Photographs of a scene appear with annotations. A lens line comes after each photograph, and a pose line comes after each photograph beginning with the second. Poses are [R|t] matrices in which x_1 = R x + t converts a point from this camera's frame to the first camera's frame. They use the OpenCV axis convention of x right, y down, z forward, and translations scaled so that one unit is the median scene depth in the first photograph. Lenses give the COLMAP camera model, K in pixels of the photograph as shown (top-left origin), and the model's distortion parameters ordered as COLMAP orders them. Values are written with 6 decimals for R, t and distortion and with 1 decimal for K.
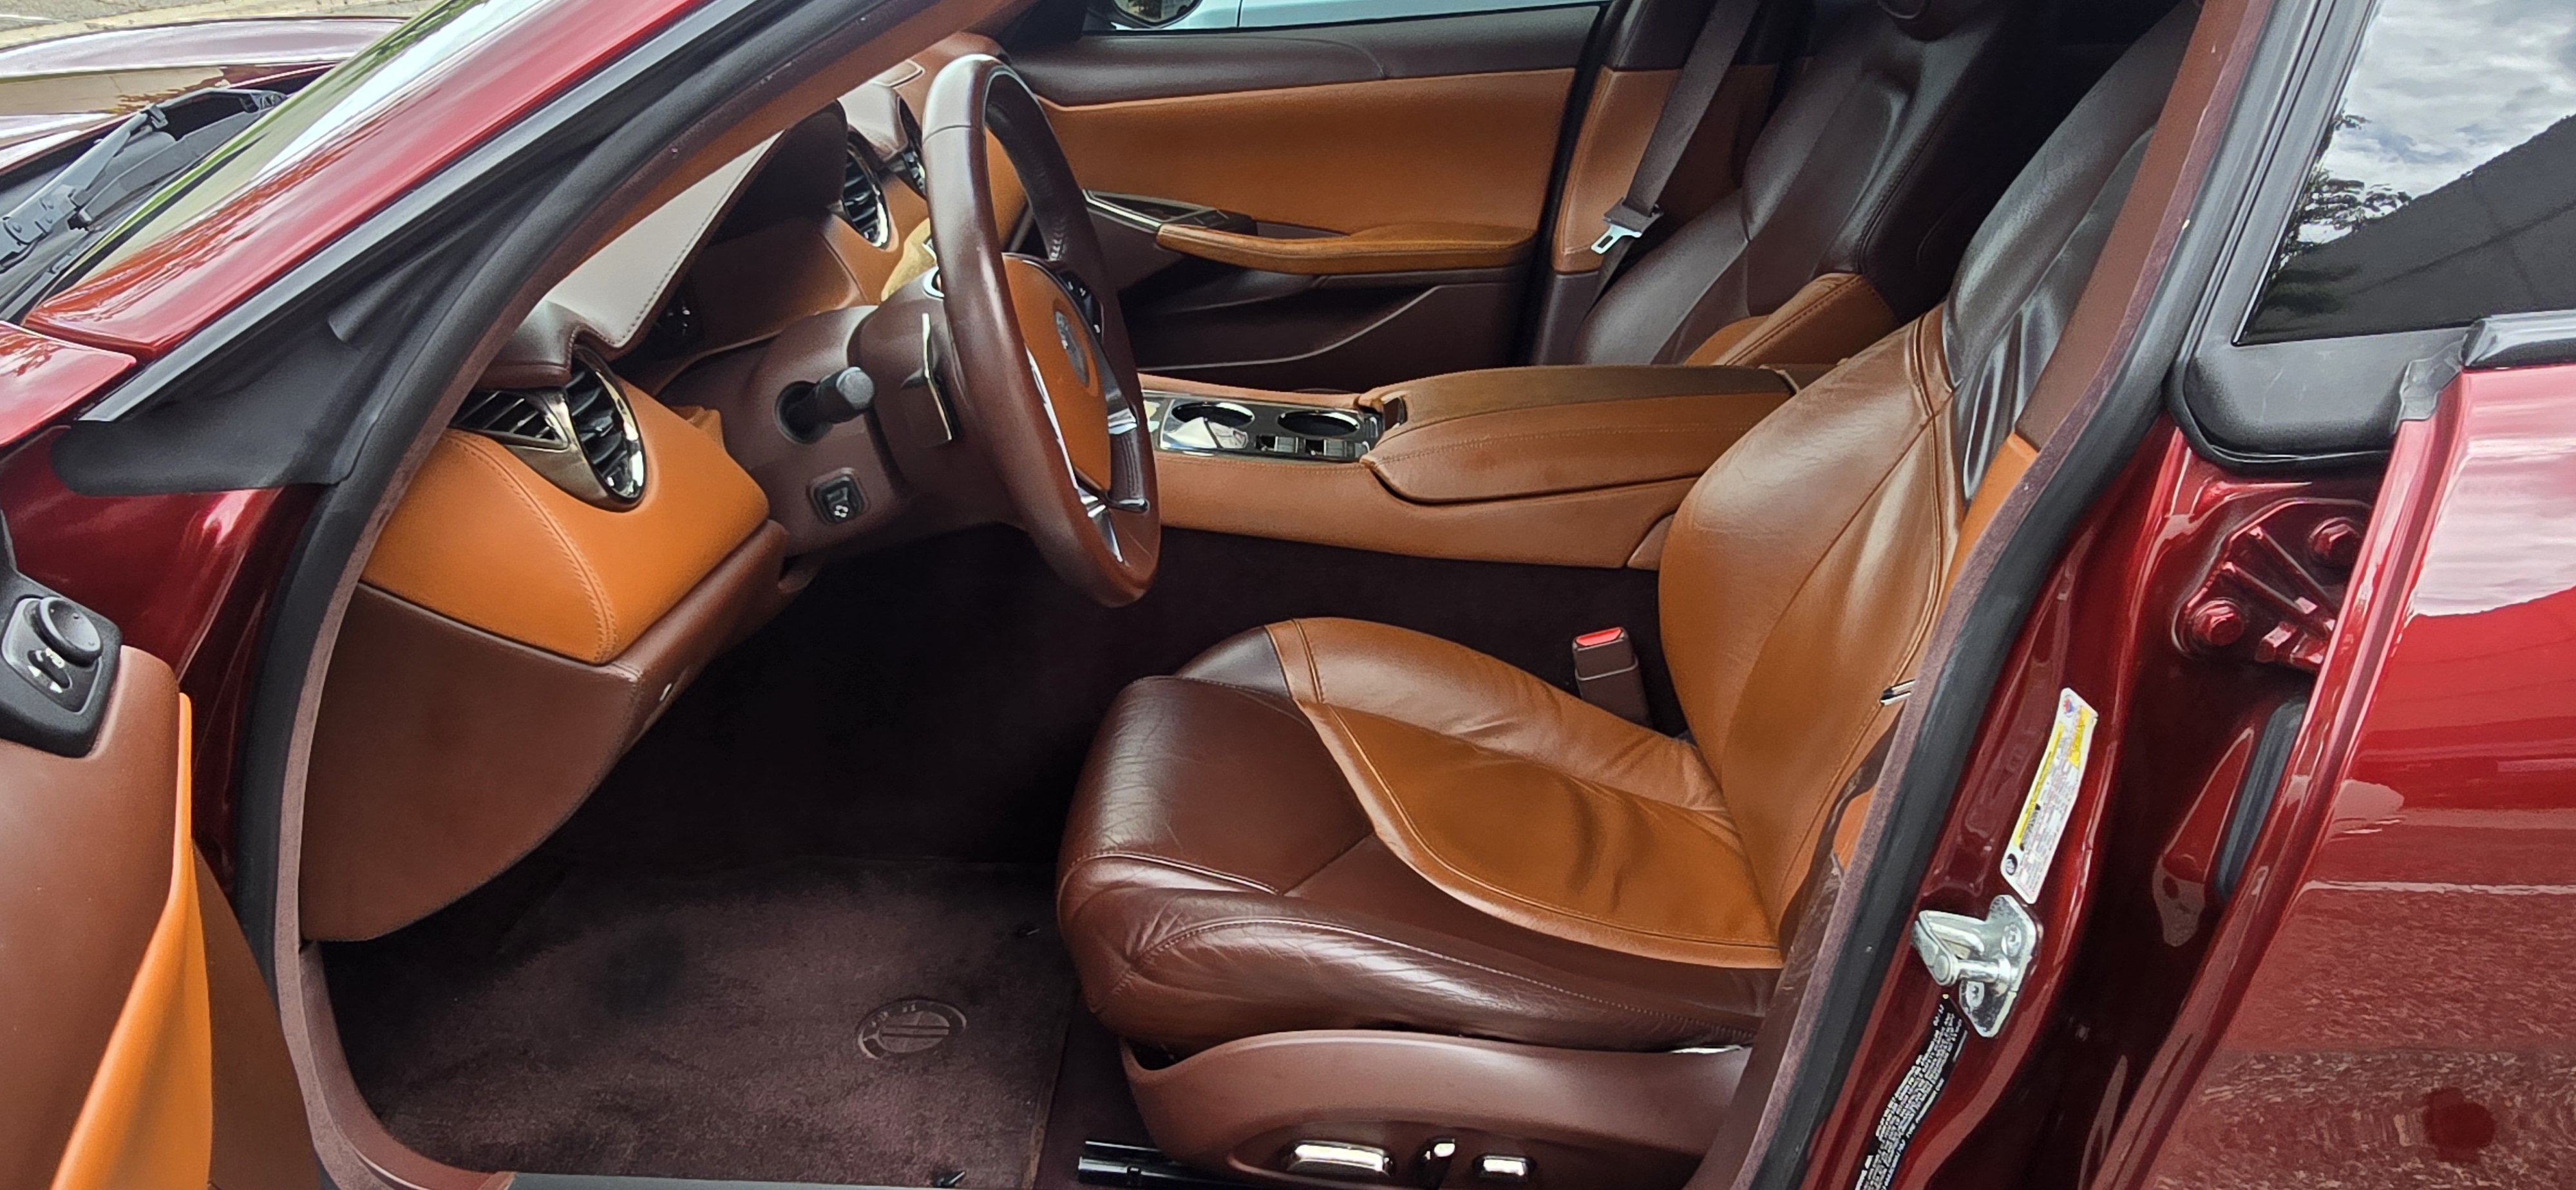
lens RADIAL K [[1762.8, 0, 1206.9], [0, 1762.8, 678.5], [0, 0, 1]] dist [0.003557, -0.001652]
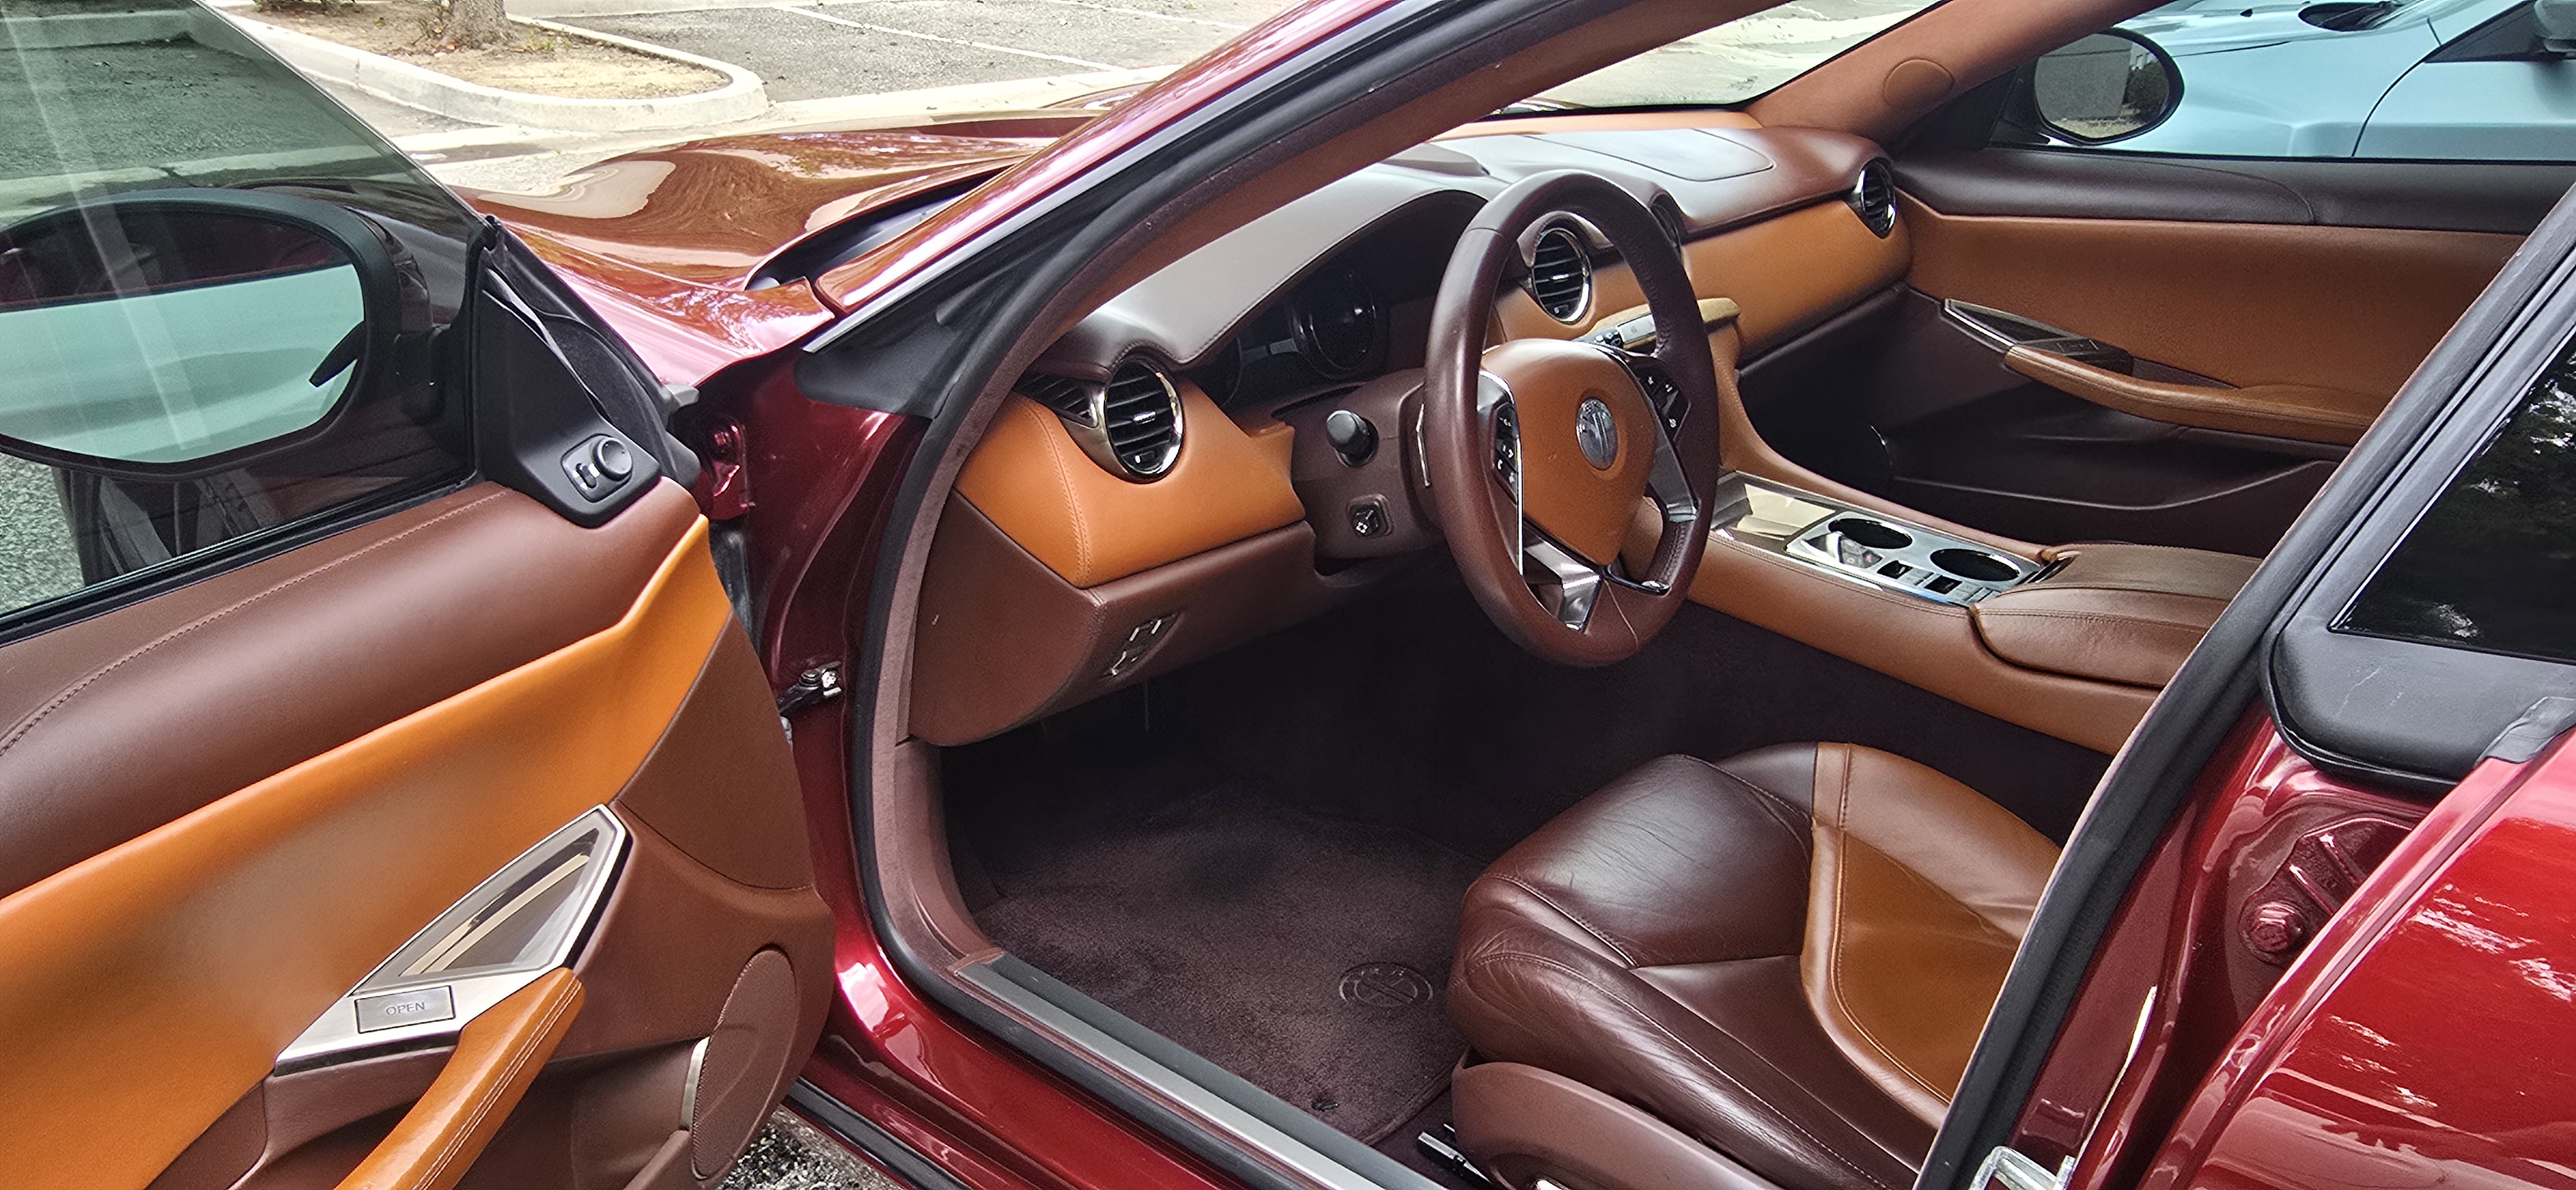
lens RADIAL K [[1762.8, 0, 1206.9], [0, 1762.8, 678.5], [0, 0, 1]] dist [0.003557, -0.001652]
pose [[0.788323, 0.257986, -0.558560, 0.487892], [-0.271823, 0.960476, 0.059985, -0.047392], [0.551959, 0.104541, 0.827292, -0.051595]]
